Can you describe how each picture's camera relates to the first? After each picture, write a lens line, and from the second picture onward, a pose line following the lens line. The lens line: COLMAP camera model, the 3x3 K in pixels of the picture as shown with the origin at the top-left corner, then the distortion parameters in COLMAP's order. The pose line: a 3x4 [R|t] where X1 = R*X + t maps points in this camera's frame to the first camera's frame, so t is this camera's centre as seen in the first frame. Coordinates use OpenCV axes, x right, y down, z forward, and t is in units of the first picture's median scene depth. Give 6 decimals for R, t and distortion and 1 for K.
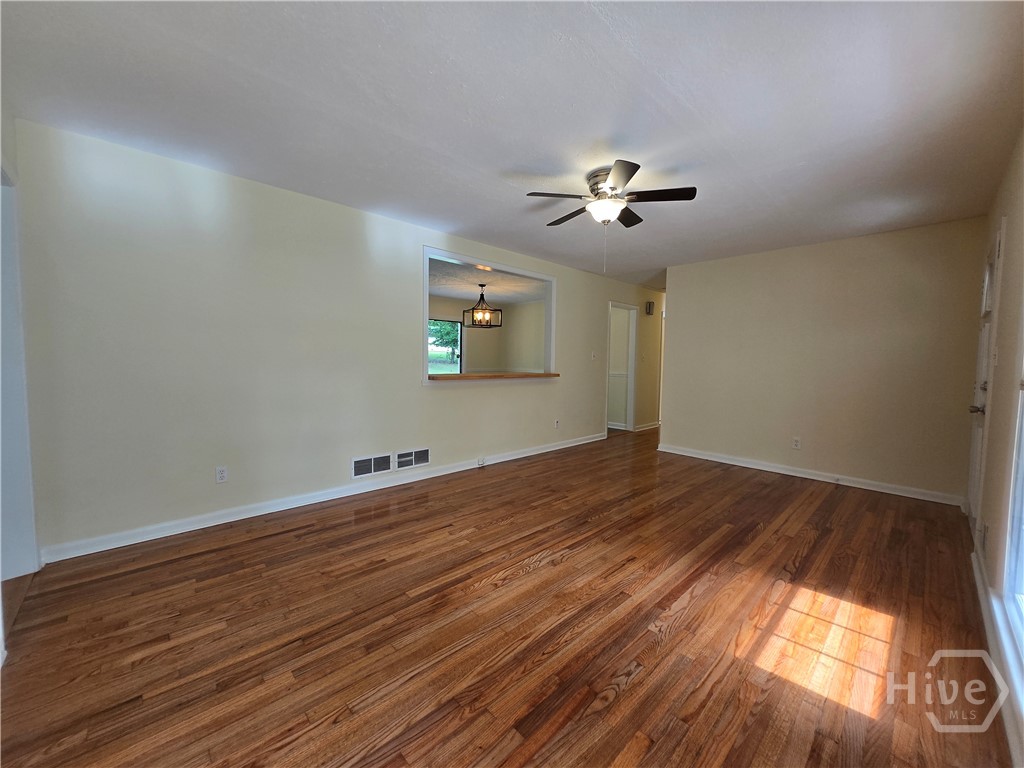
lens RADIAL K [[400.3, 0, 514.9], [0, 400.3, 384.4], [0, 0, 1]] dist [-0.006621, -0.000844]
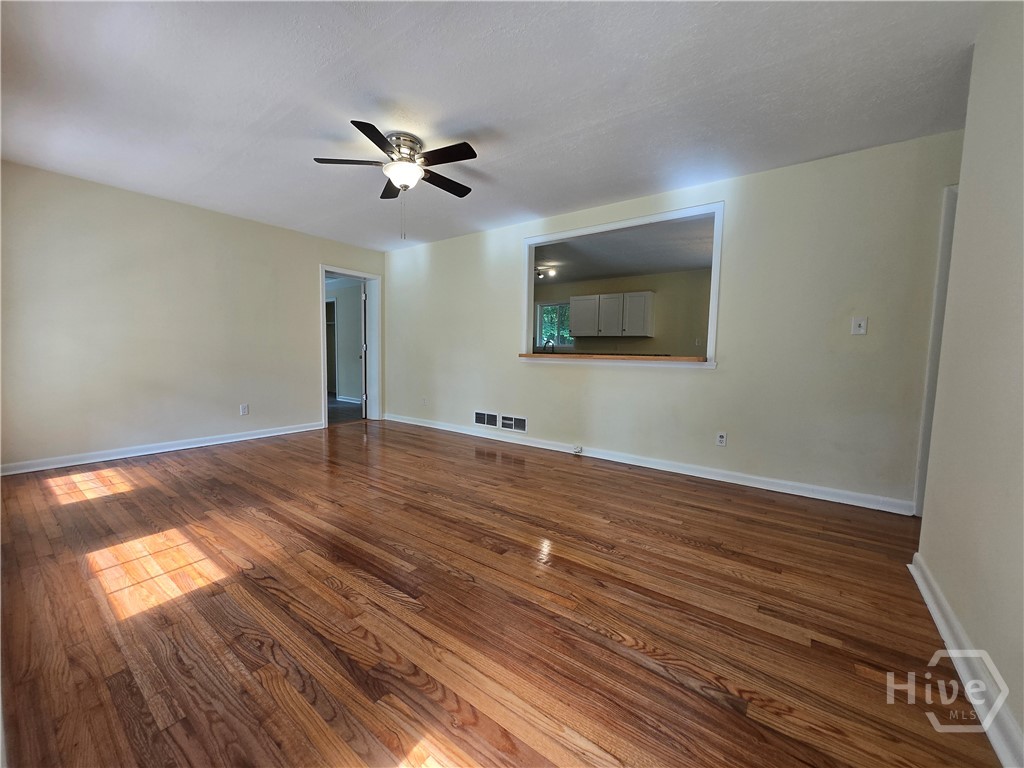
lens RADIAL K [[400.3, 0, 514.9], [0, 400.3, 384.4], [0, 0, 1]] dist [-0.006621, -0.000844]
pose [[0.175442, 0.068032, -0.982136, 1.291008], [-0.072928, 0.995767, 0.055949, 0.004609], [0.981785, 0.061810, 0.179661, 1.120902]]
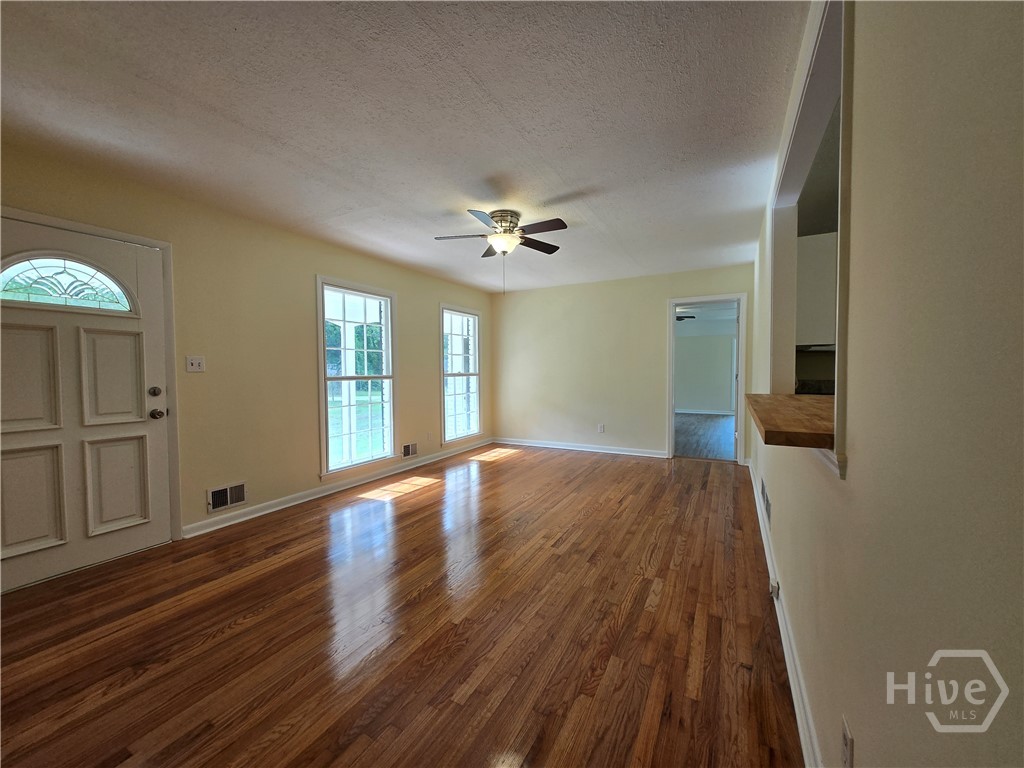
lens RADIAL K [[400.3, 0, 514.9], [0, 400.3, 384.4], [0, 0, 1]] dist [-0.006621, -0.000844]
pose [[-0.951377, 0.002906, -0.308015, 0.567447], [-0.025480, 0.995786, 0.088095, -0.125339], [0.306973, 0.091659, -0.947294, 2.170410]]
